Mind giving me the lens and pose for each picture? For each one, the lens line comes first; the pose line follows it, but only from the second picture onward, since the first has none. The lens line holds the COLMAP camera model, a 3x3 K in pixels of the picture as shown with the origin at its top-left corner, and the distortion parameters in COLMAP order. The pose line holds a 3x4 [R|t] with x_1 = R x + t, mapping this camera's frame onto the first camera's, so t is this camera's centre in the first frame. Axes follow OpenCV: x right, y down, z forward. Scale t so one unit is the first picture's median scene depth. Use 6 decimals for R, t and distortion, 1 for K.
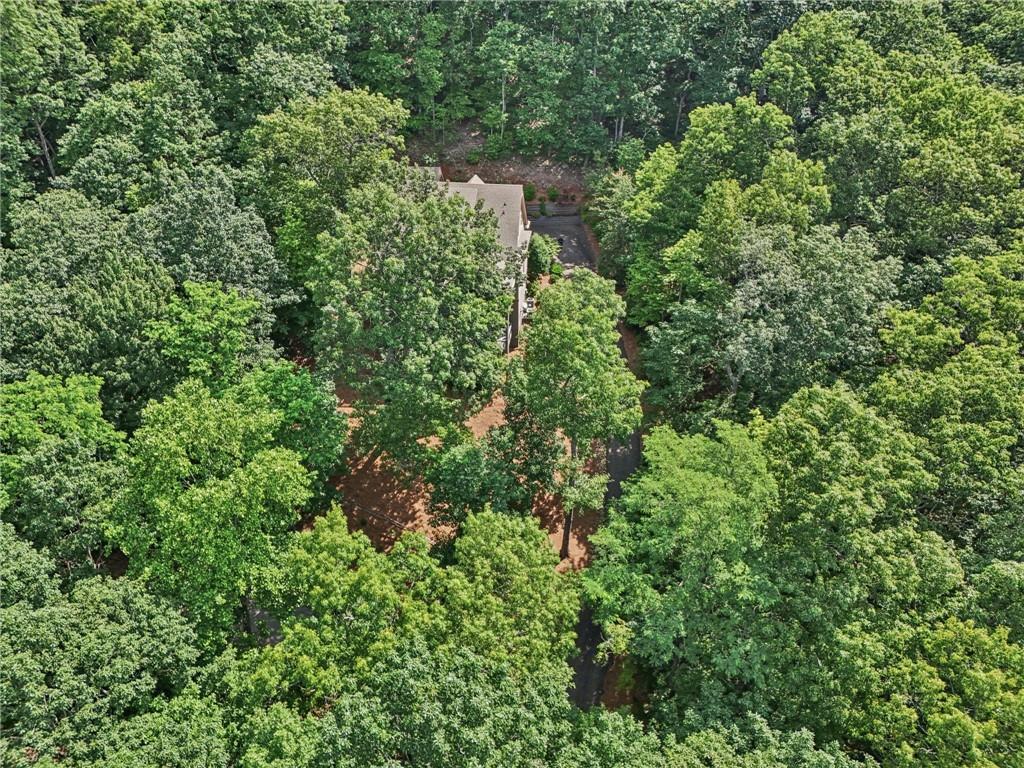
lens RADIAL K [[753.4, 0, 509.4], [0, 753.4, 387.1], [0, 0, 1]] dist [0.065052, -0.062817]
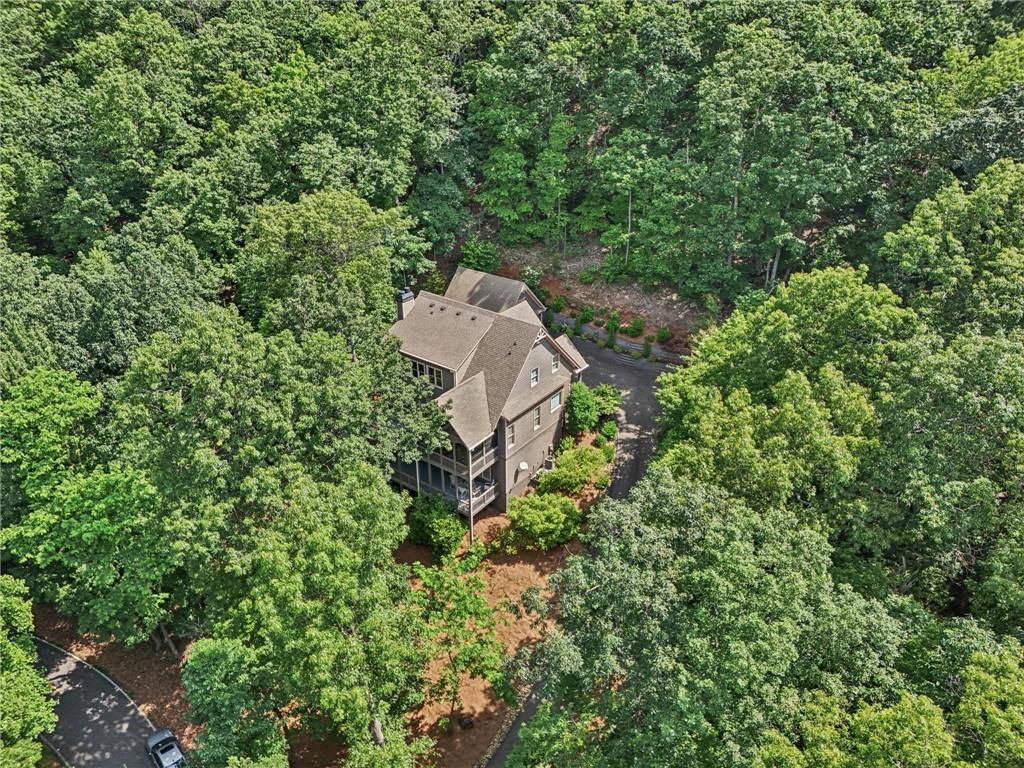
lens RADIAL K [[753.4, 0, 509.1], [0, 753.4, 384.3], [0, 0, 1]] dist [0.065052, -0.062817]
pose [[0.865024, 0.235560, -0.442996, 0.434649], [-0.273394, 0.961639, -0.022502, -0.215890], [0.420702, 0.140577, 0.896241, 0.327813]]
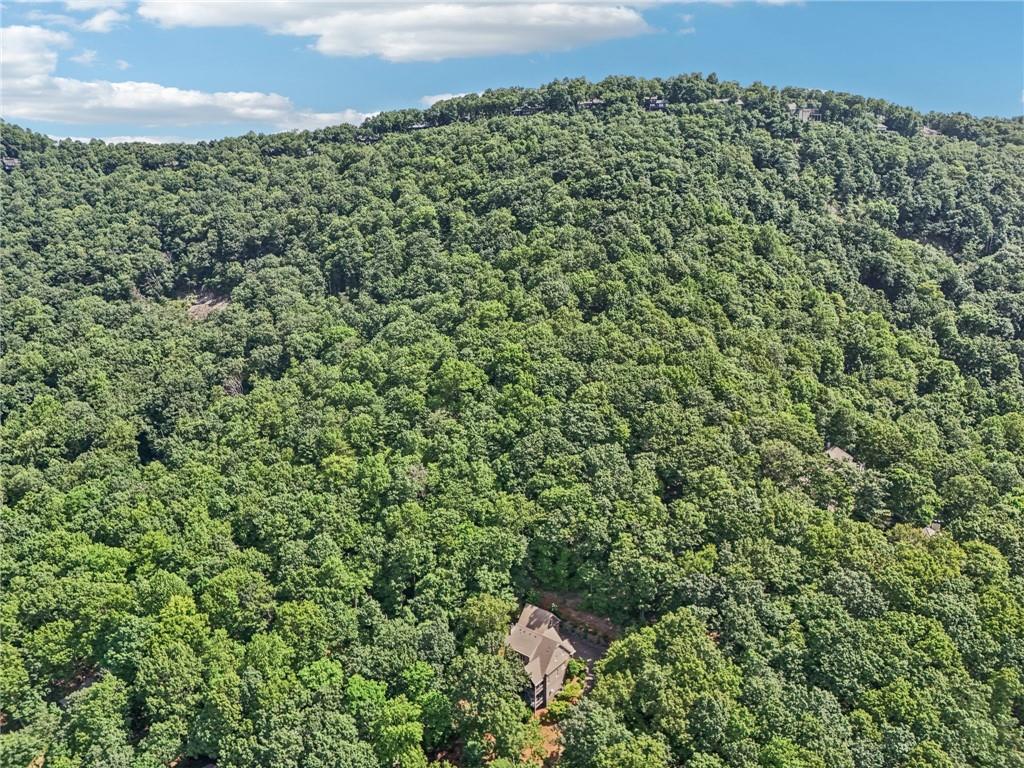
lens RADIAL K [[753.4, 0, 507.8], [0, 753.4, 381.5], [0, 0, 1]] dist [0.065052, -0.062817]
pose [[0.848090, 0.128762, -0.513969, 1.278842], [-0.284573, 0.928936, -0.236845, -0.514767], [0.446948, 0.347127, 0.824464, -1.751465]]
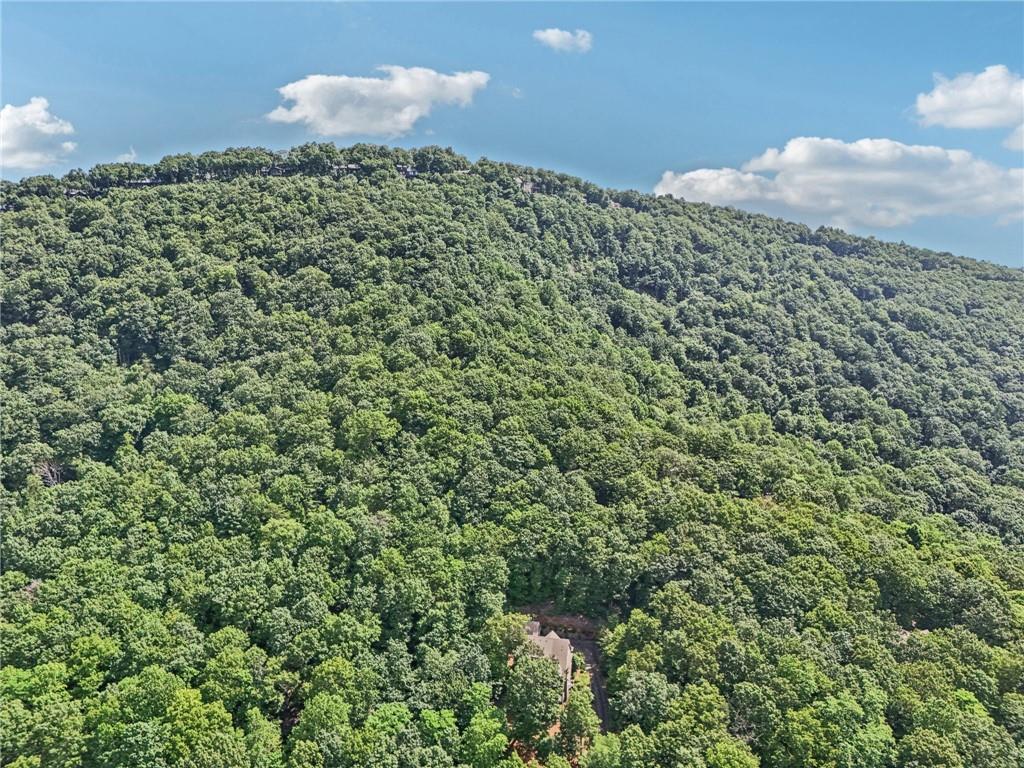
lens RADIAL K [[753.4, 0, 511.6], [0, 753.4, 381.4], [0, 0, 1]] dist [0.065052, -0.062817]
pose [[0.995146, 0.013822, -0.097432, 0.081123], [-0.050342, 0.922233, -0.383343, -0.069288], [0.084556, 0.386387, 0.918453, -2.450394]]
